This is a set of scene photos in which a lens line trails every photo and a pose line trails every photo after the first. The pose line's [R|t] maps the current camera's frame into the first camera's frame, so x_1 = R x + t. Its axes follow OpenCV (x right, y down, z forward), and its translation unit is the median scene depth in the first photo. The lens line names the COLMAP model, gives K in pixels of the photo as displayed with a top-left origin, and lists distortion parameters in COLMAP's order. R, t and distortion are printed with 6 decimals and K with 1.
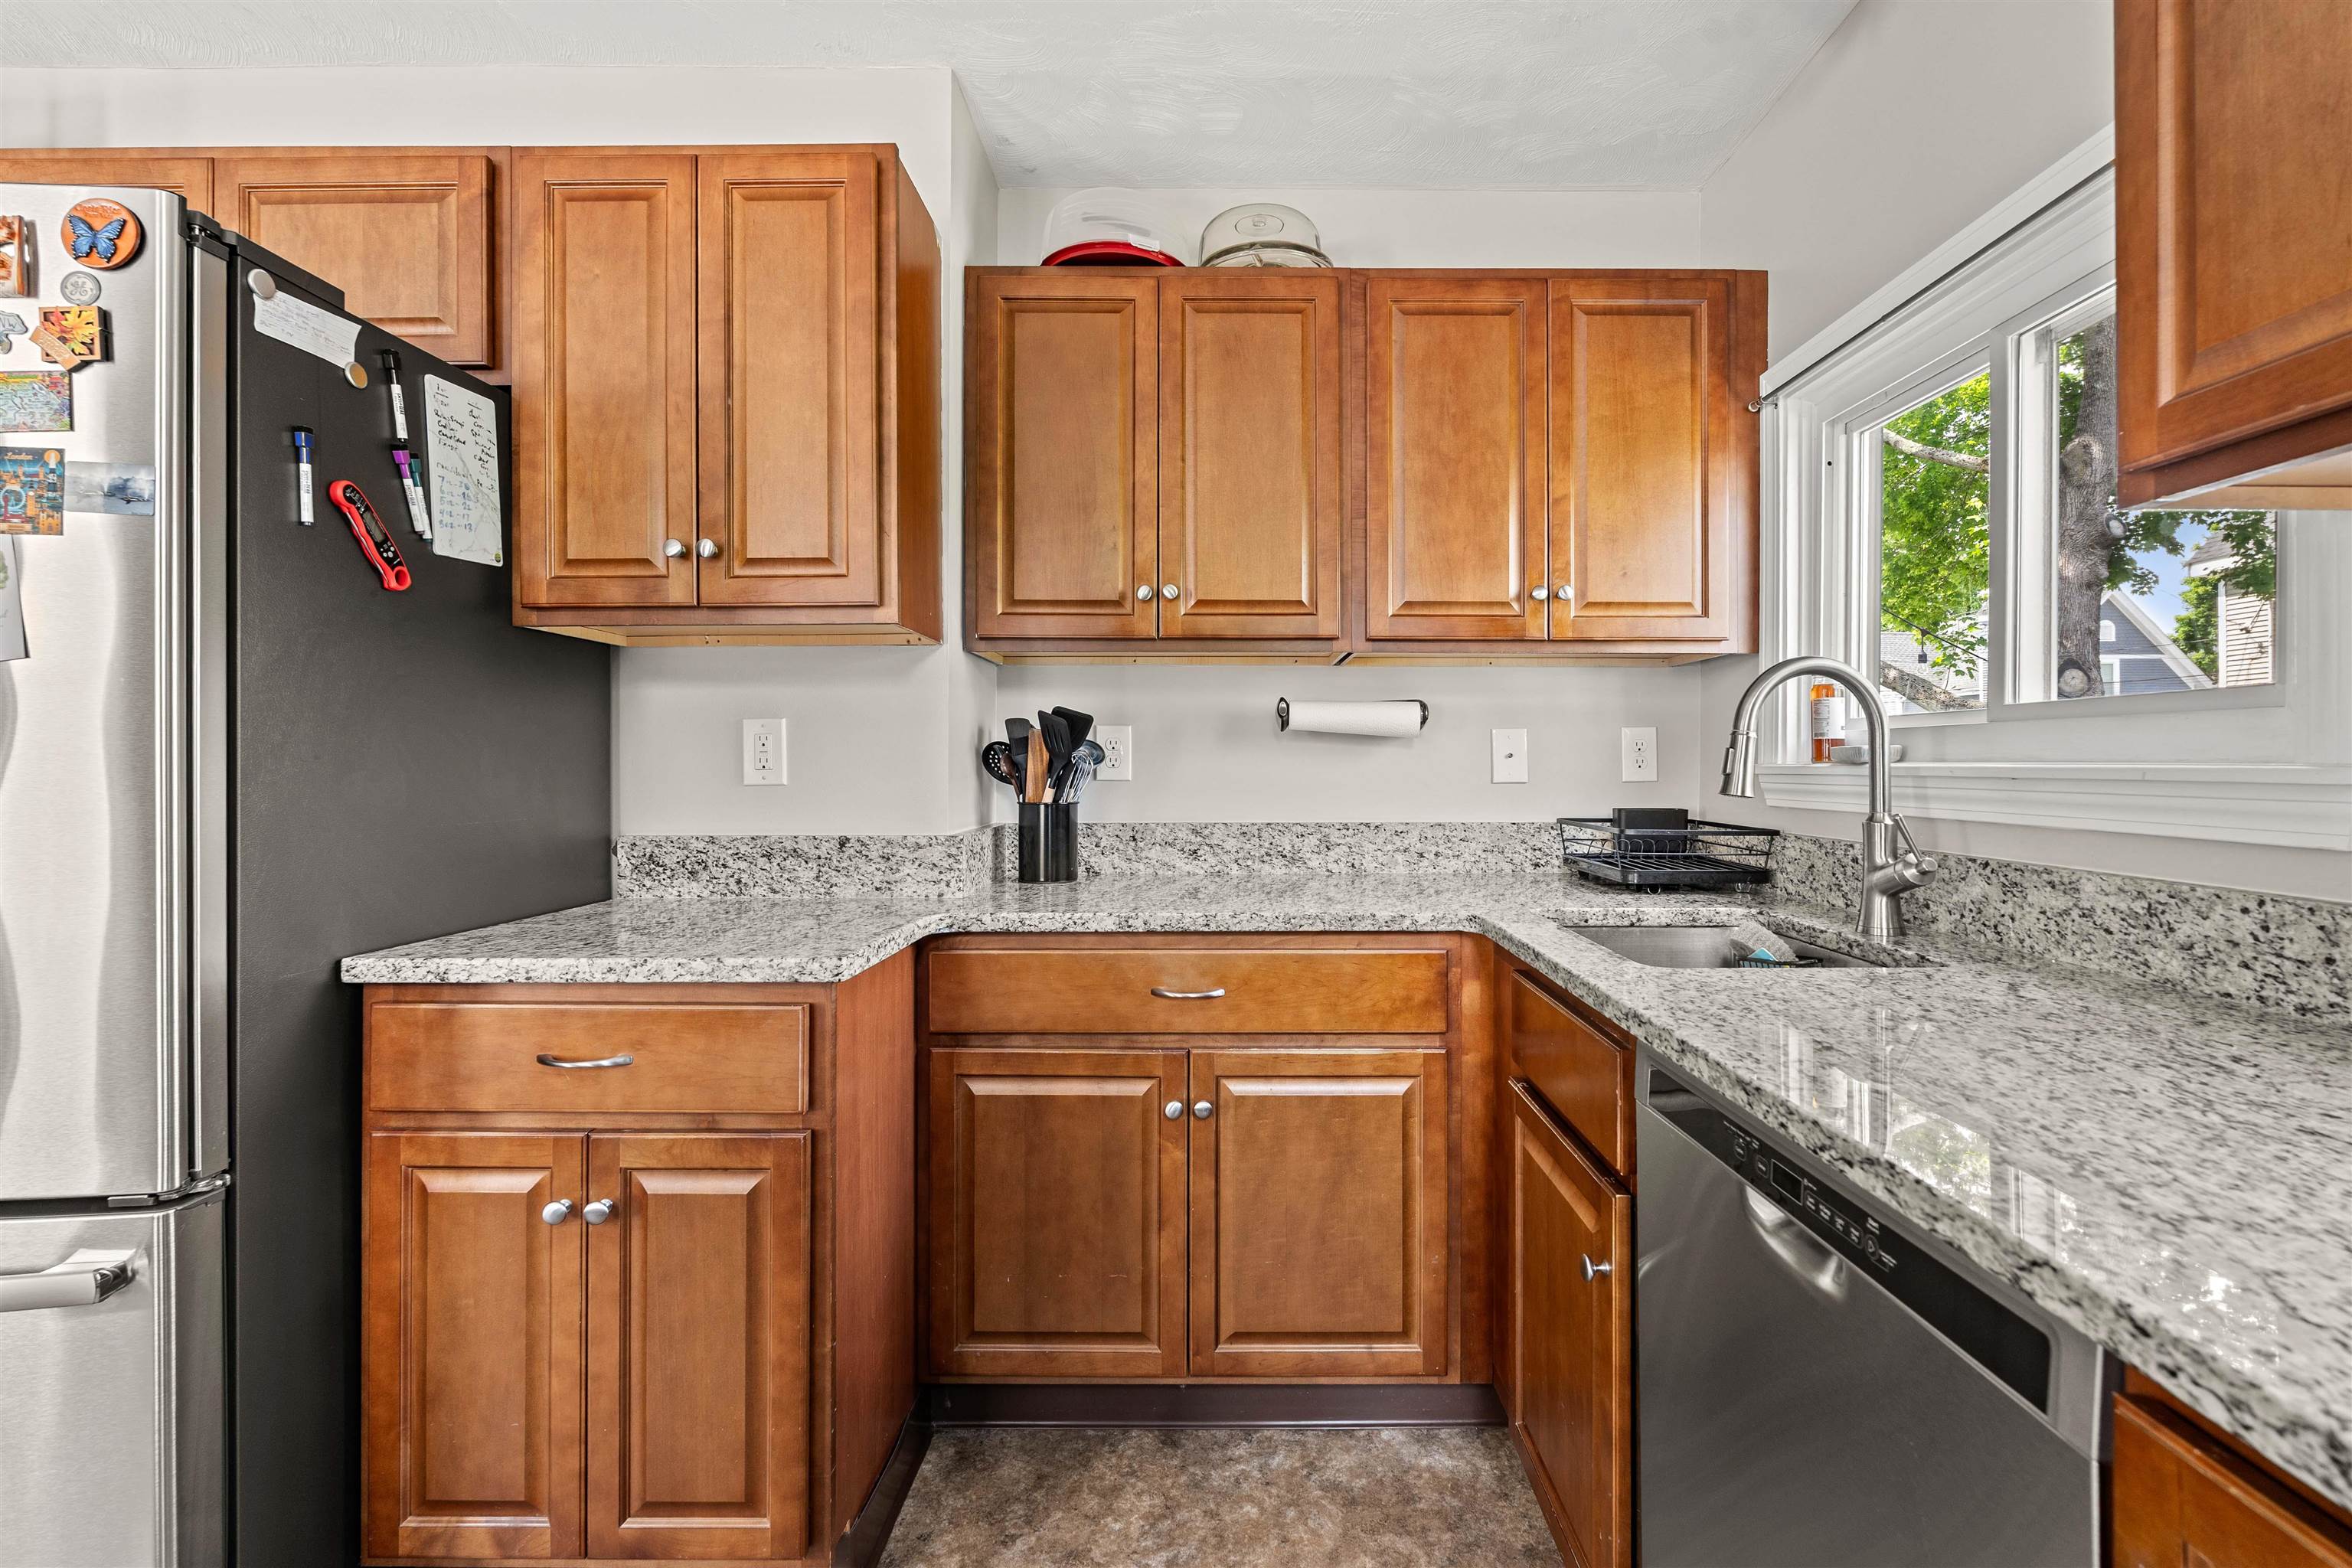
lens RADIAL K [[1049.9, 0, 1200.6], [0, 1049.9, 757.0], [0, 0, 1]] dist [-0.004100, 0.000156]
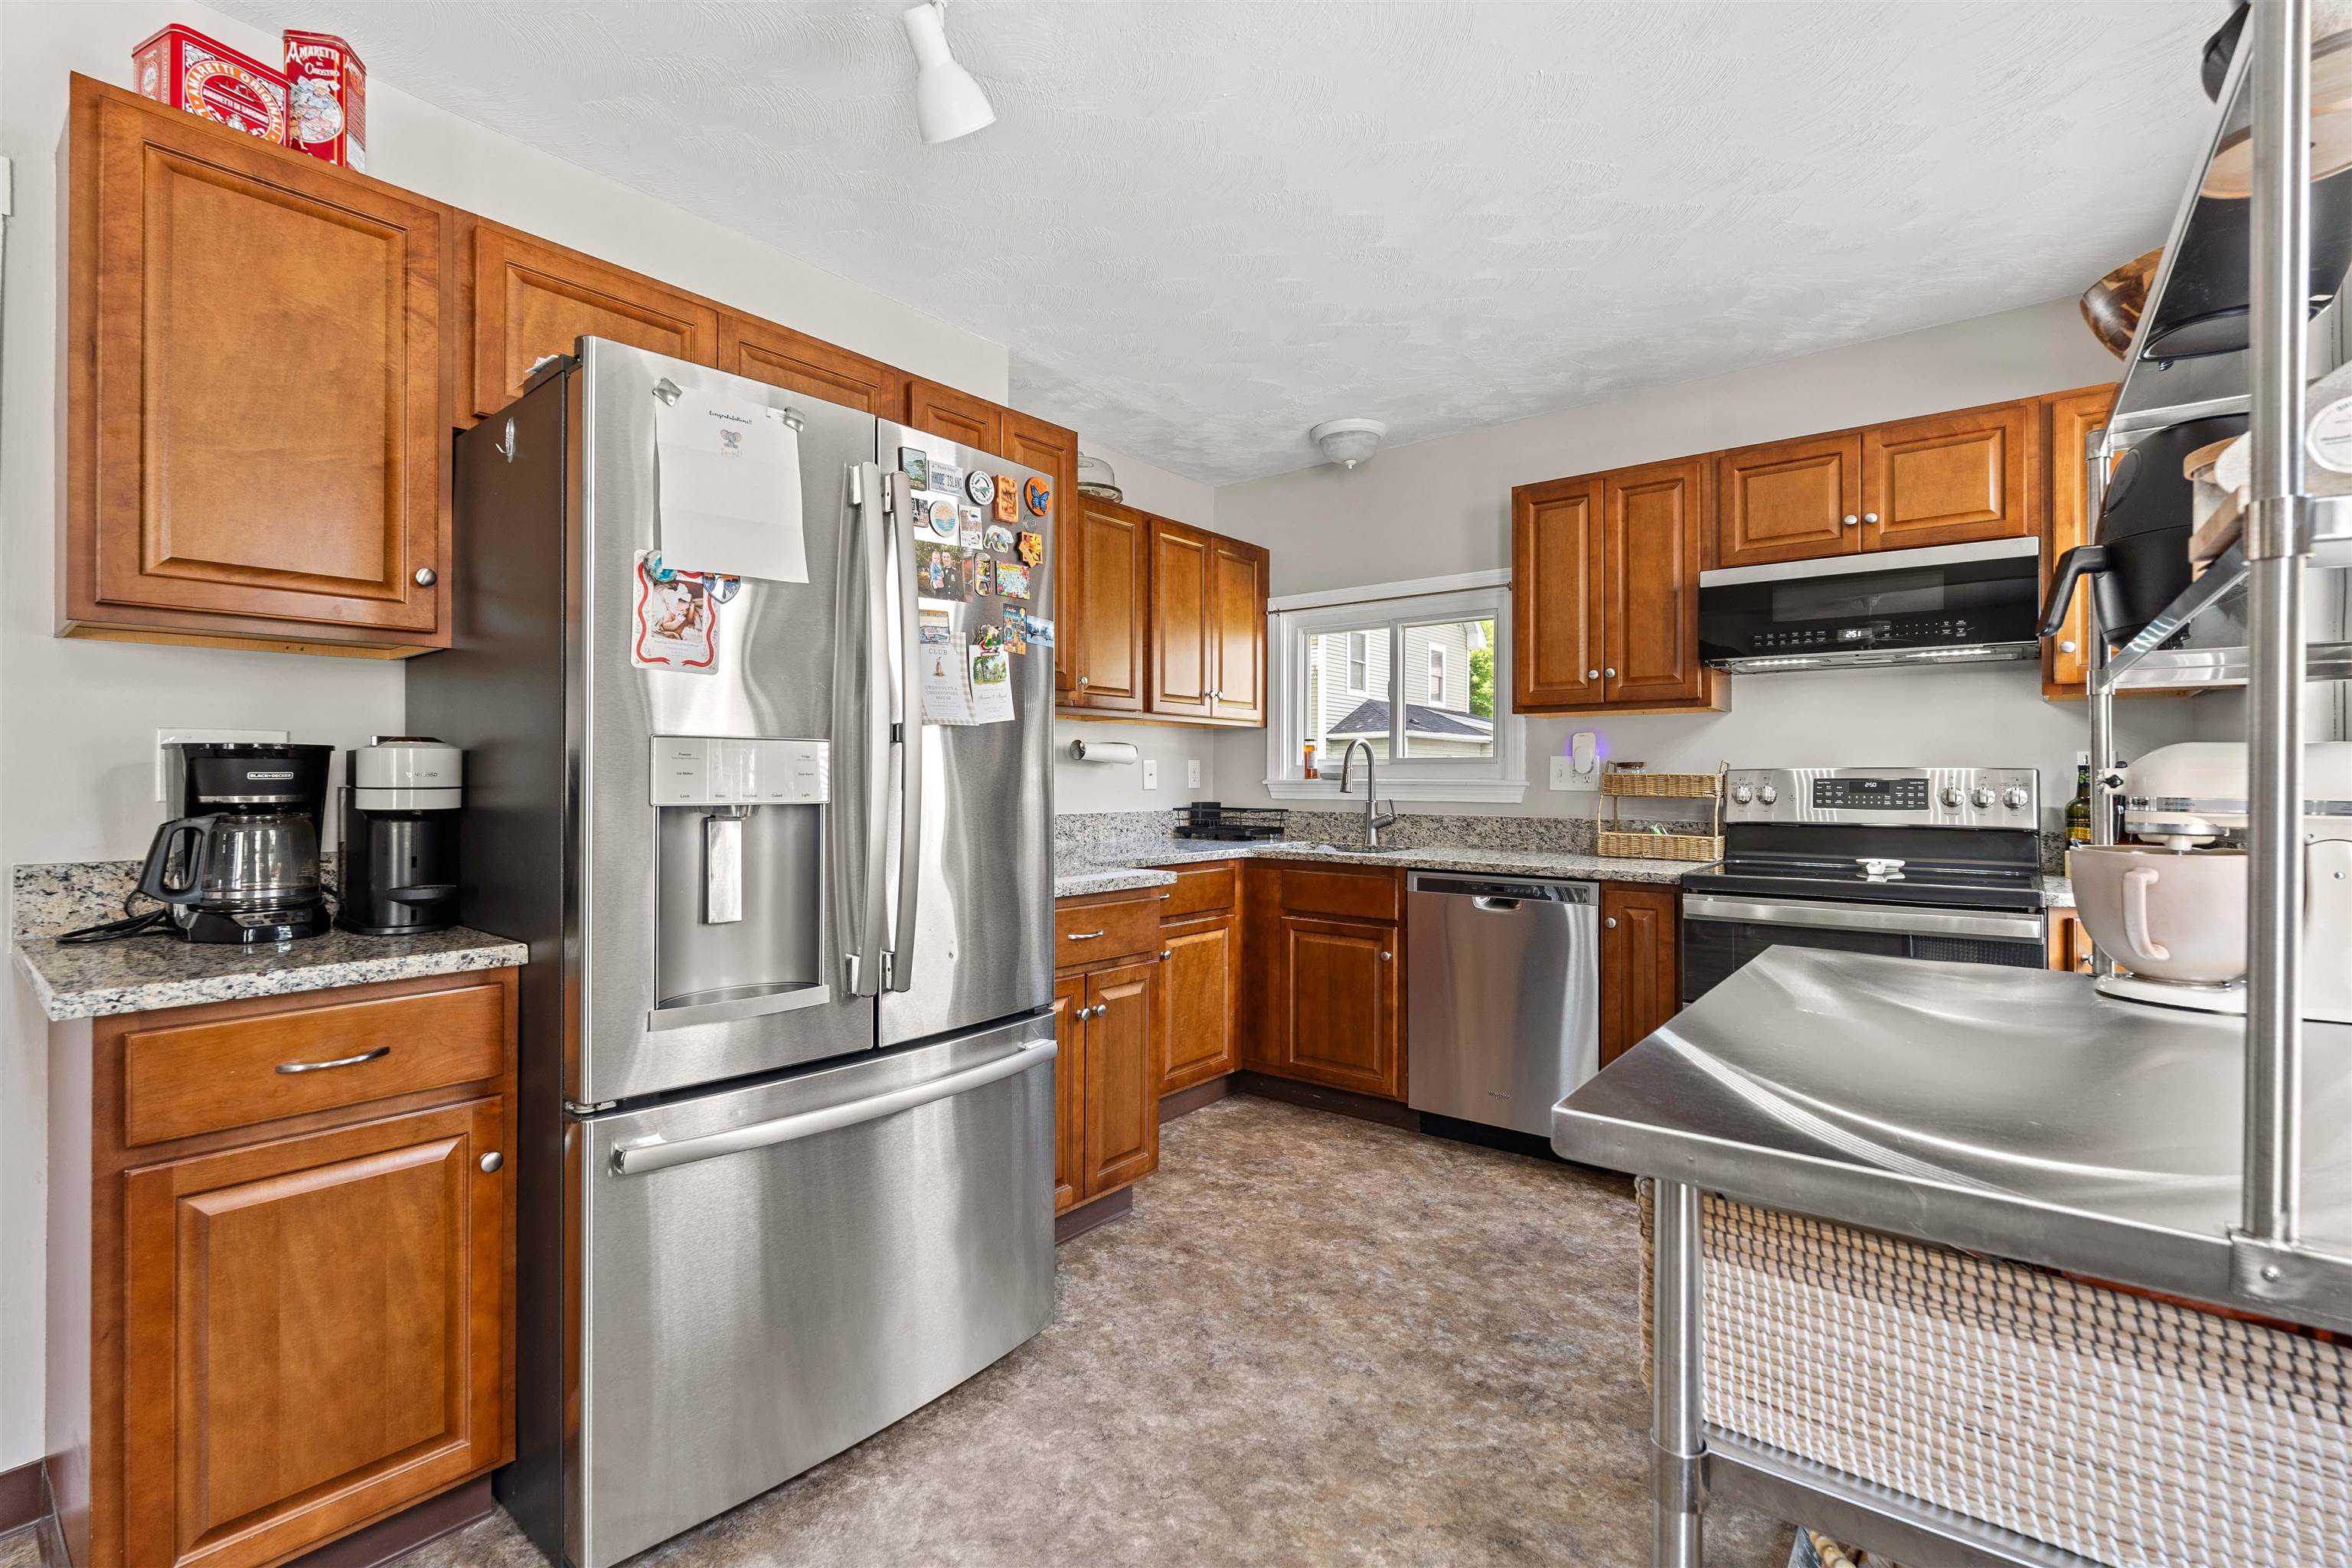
lens RADIAL K [[1049.9, 0, 1190.2], [0, 1049.9, 765.2], [0, 0, 1]] dist [-0.004100, 0.000156]
pose [[0.616659, 0.014064, 0.787105, -1.744933], [-0.008931, 0.999901, -0.010869, 0.001896], [-0.787180, -0.000327, 0.616723, -0.280552]]
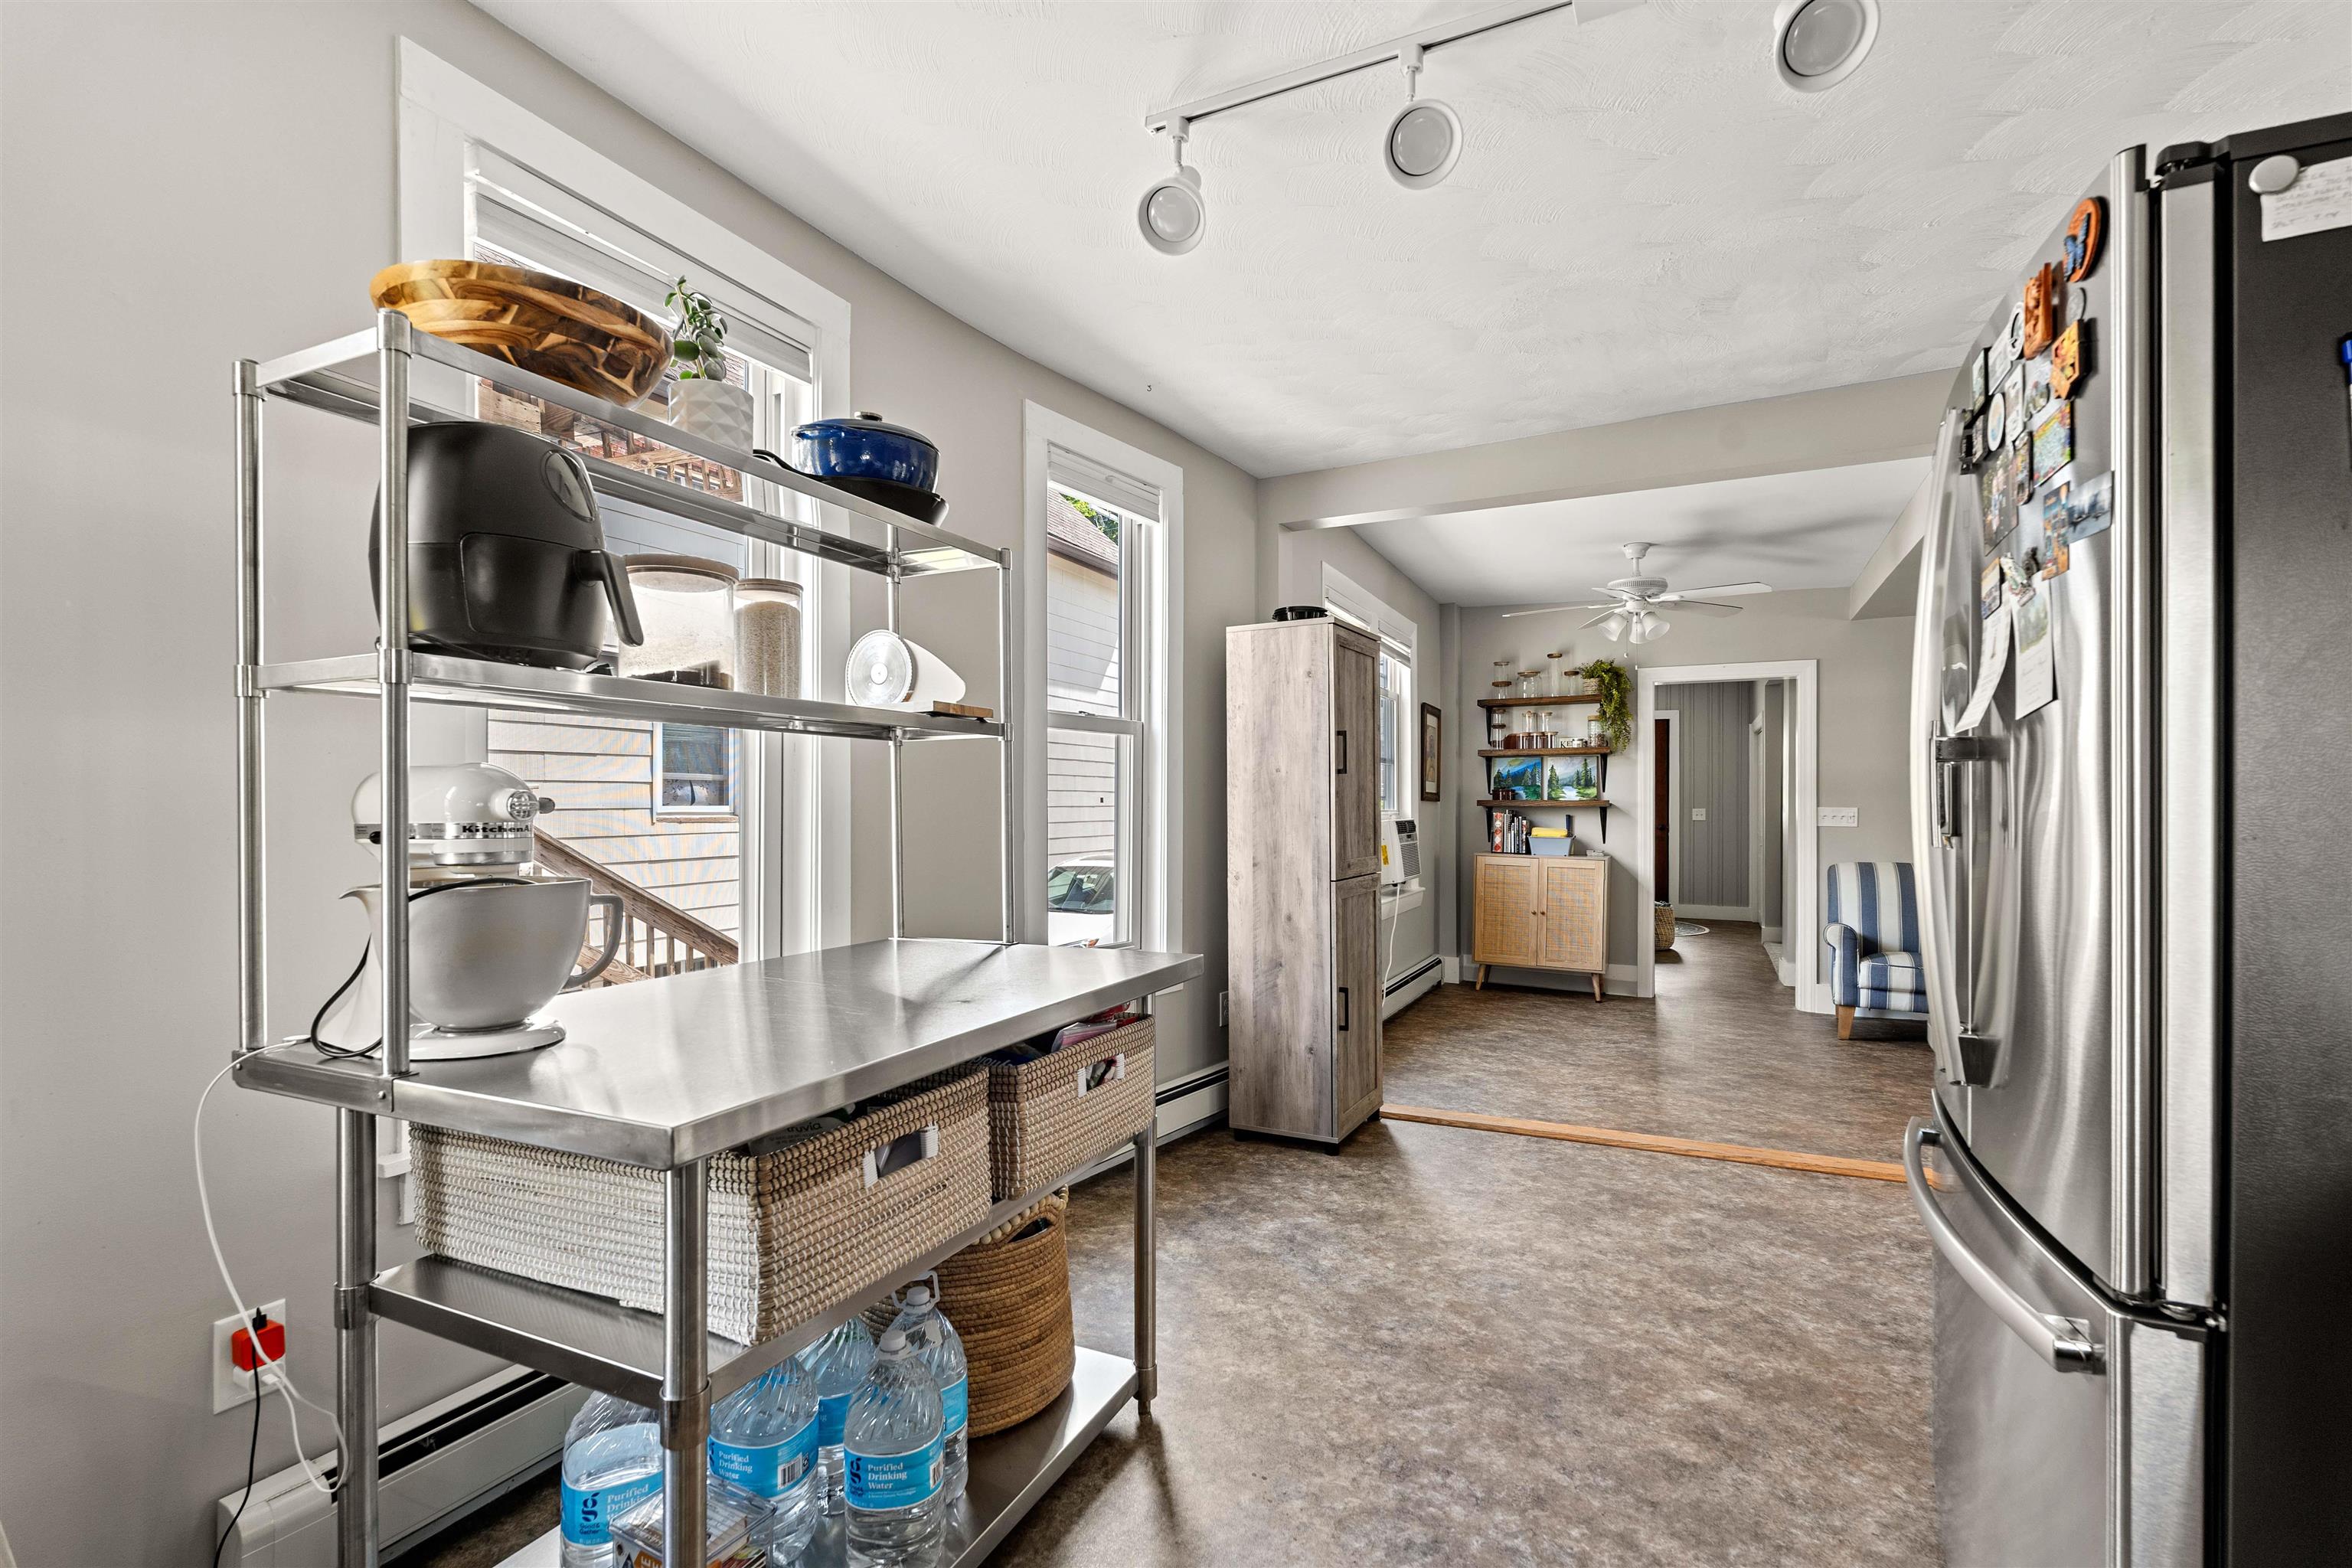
lens RADIAL K [[1049.9, 0, 1197.6], [0, 1049.9, 796.0], [0, 0, 1]] dist [-0.004100, 0.000156]
pose [[-0.412496, -0.006193, -0.910938, 0.099898], [0.004540, 0.999950, -0.008854, 0.004159], [0.910948, -0.007788, -0.412448, 0.485033]]
